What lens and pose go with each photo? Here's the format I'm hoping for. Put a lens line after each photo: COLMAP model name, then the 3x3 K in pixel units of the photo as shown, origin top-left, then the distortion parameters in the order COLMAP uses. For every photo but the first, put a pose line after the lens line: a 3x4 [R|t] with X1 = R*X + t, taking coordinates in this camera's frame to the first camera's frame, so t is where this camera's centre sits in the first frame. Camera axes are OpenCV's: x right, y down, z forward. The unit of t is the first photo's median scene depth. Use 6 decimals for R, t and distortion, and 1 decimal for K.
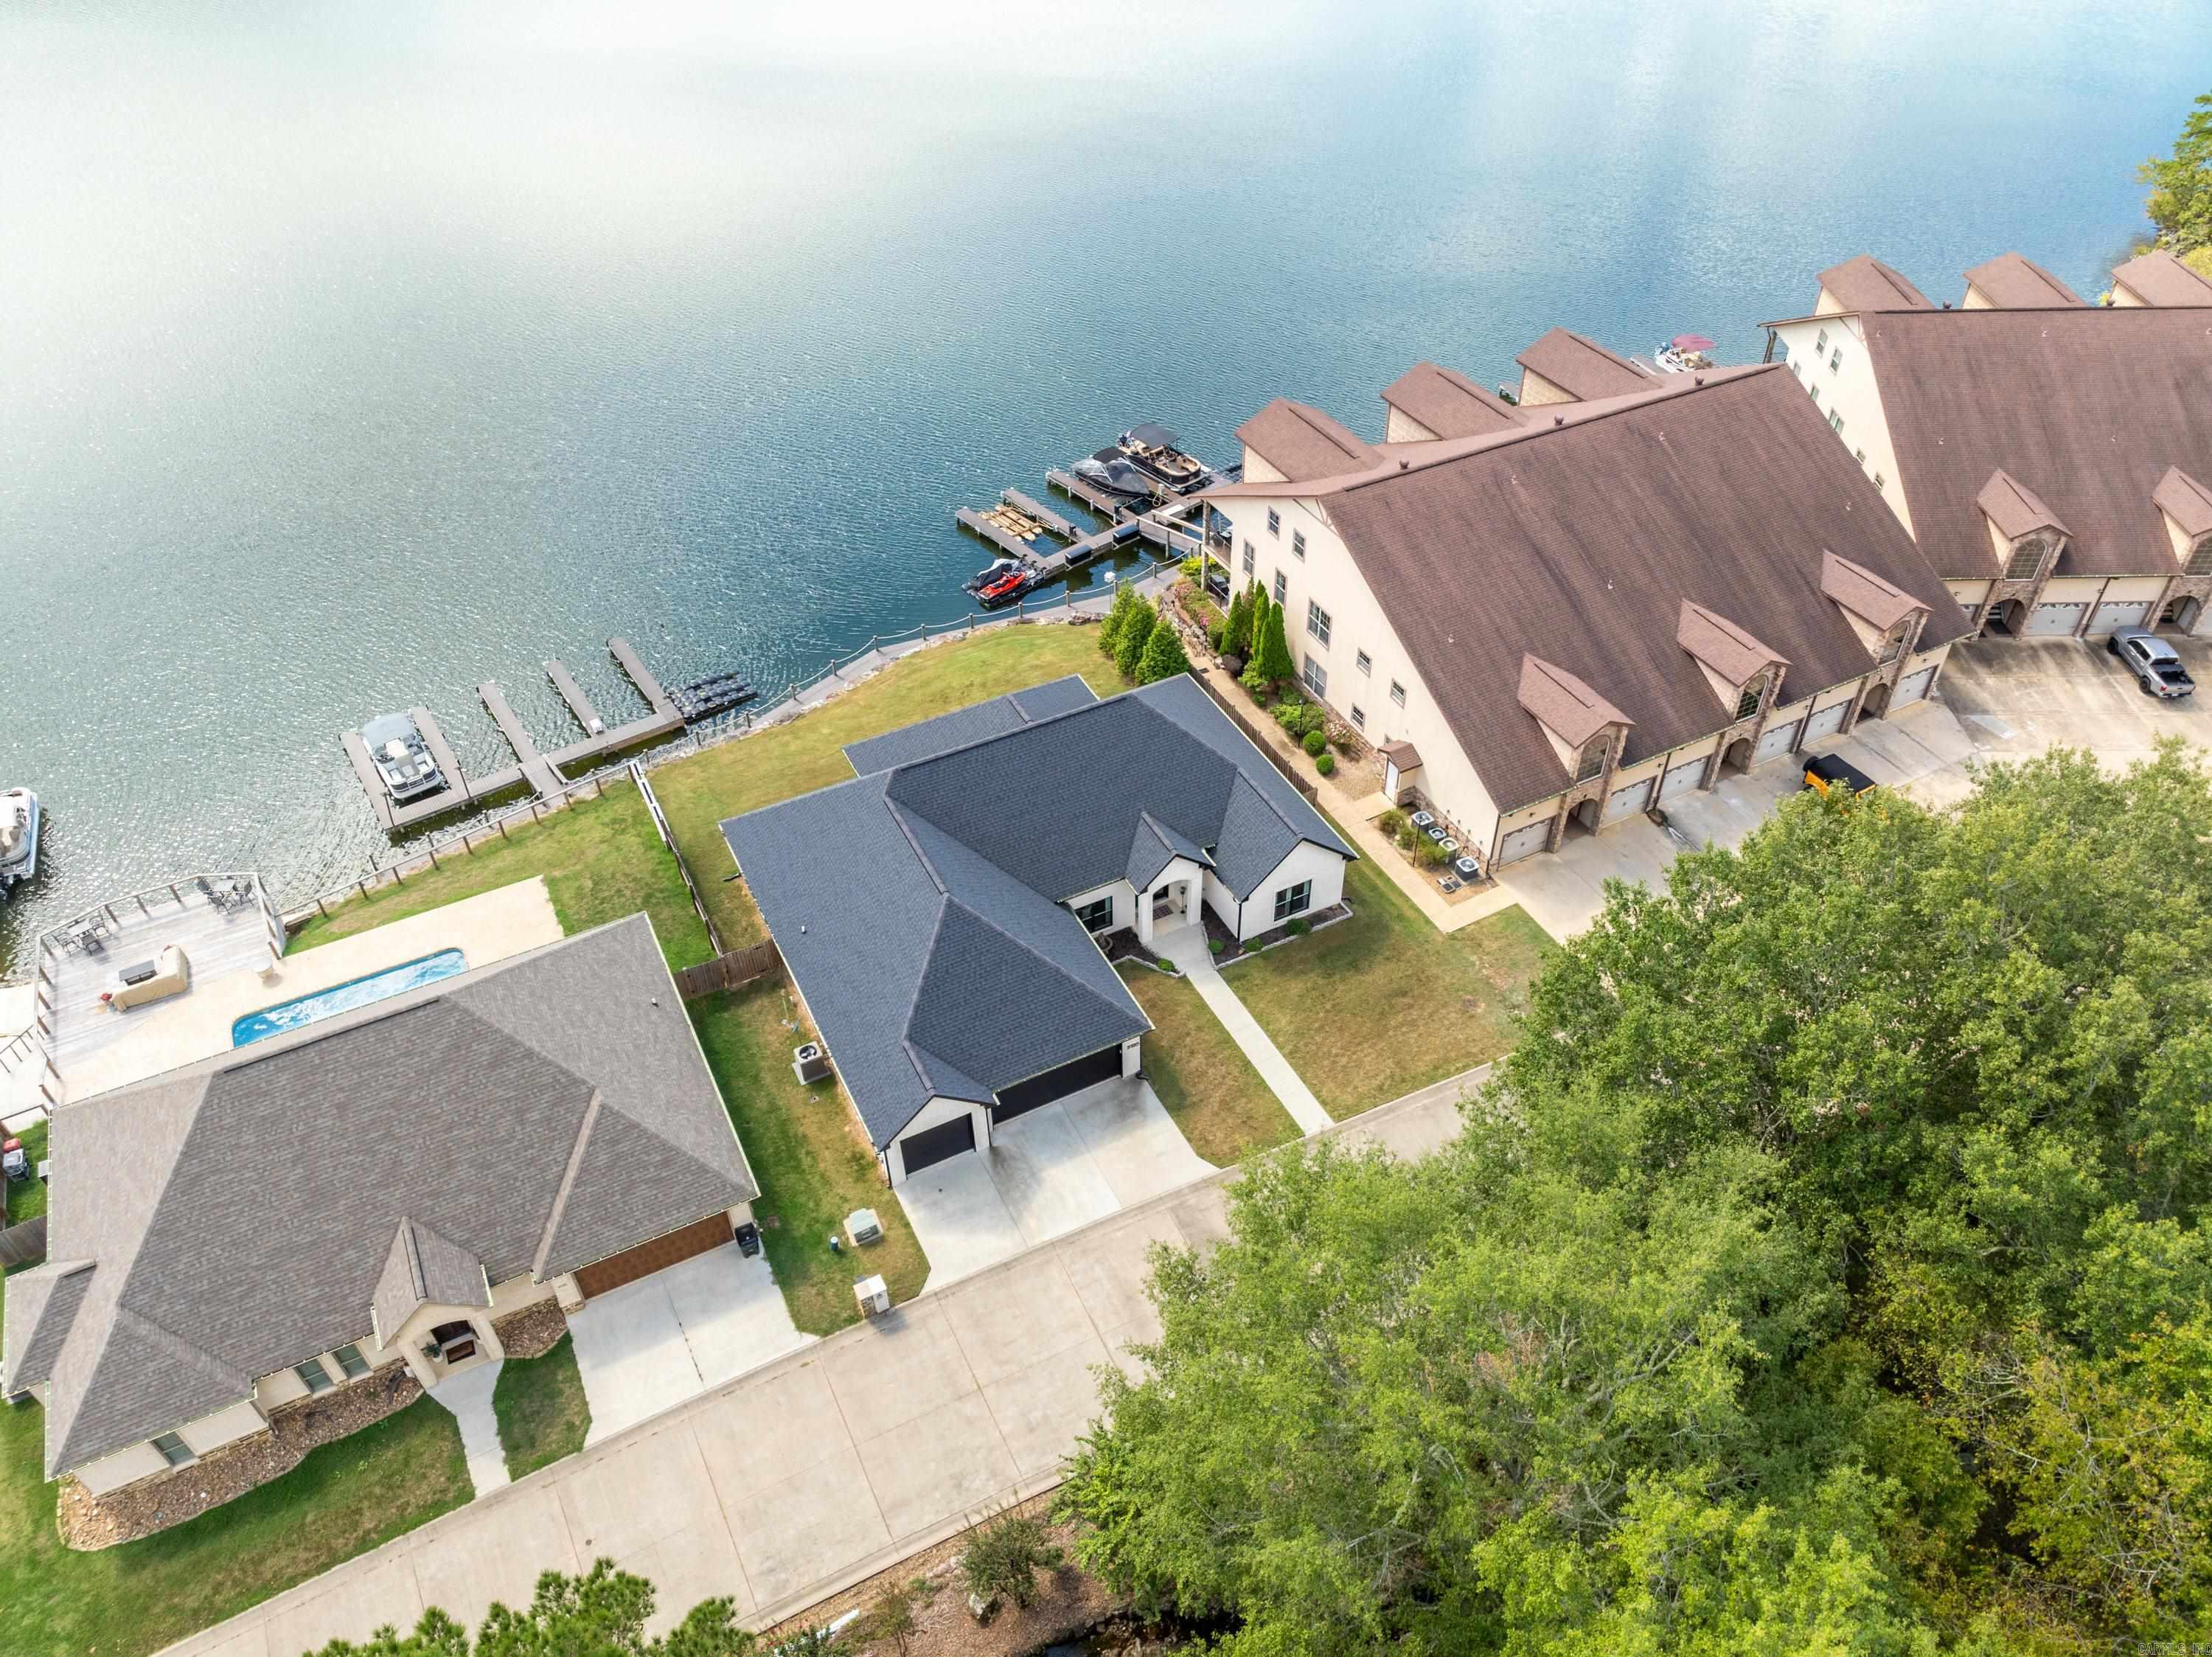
lens RADIAL K [[1567.0, 0, 1106.0], [0, 1567.0, 828.5], [0, 0, 1]] dist [-0.023307, 0.002639]
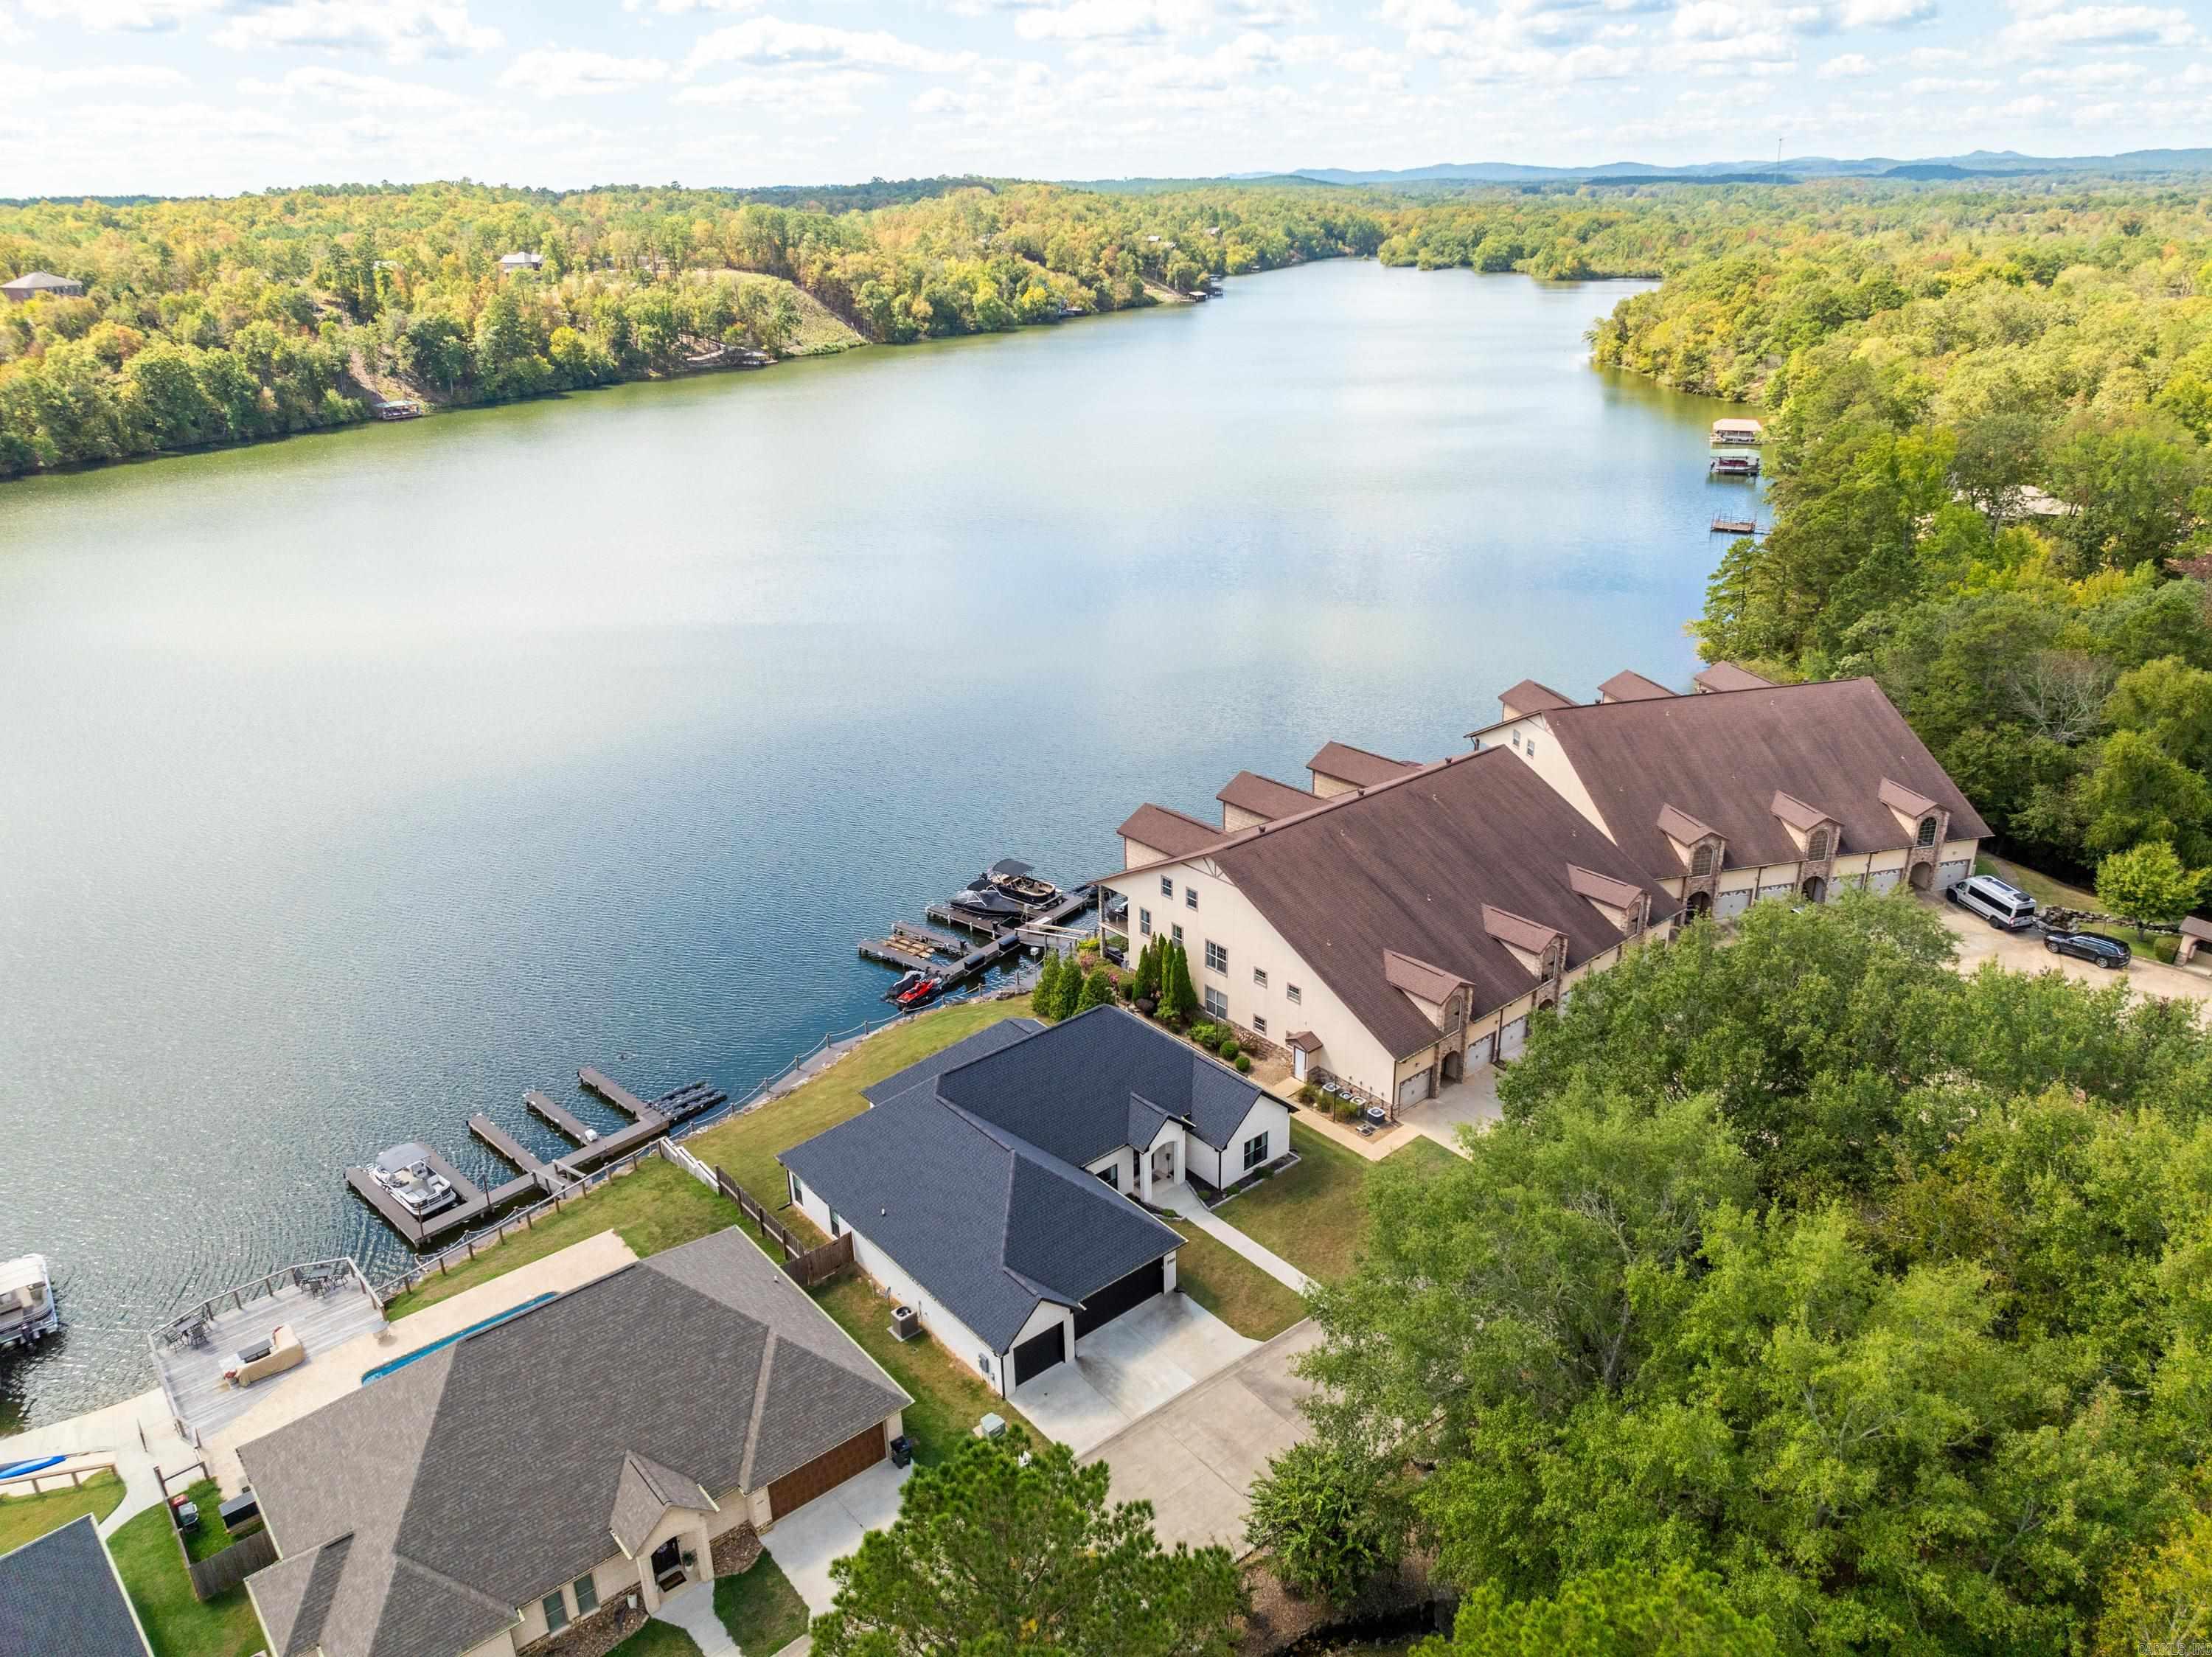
lens RADIAL K [[1567.0, 0, 1106.0], [0, 1567.0, 828.5], [0, 0, 1]] dist [-0.023307, 0.002639]
pose [[0.974454, -0.089566, 0.205953, -0.209490], [0.153224, 0.935596, -0.318092, 0.166773], [-0.164199, 0.341524, 0.925419, -0.203073]]
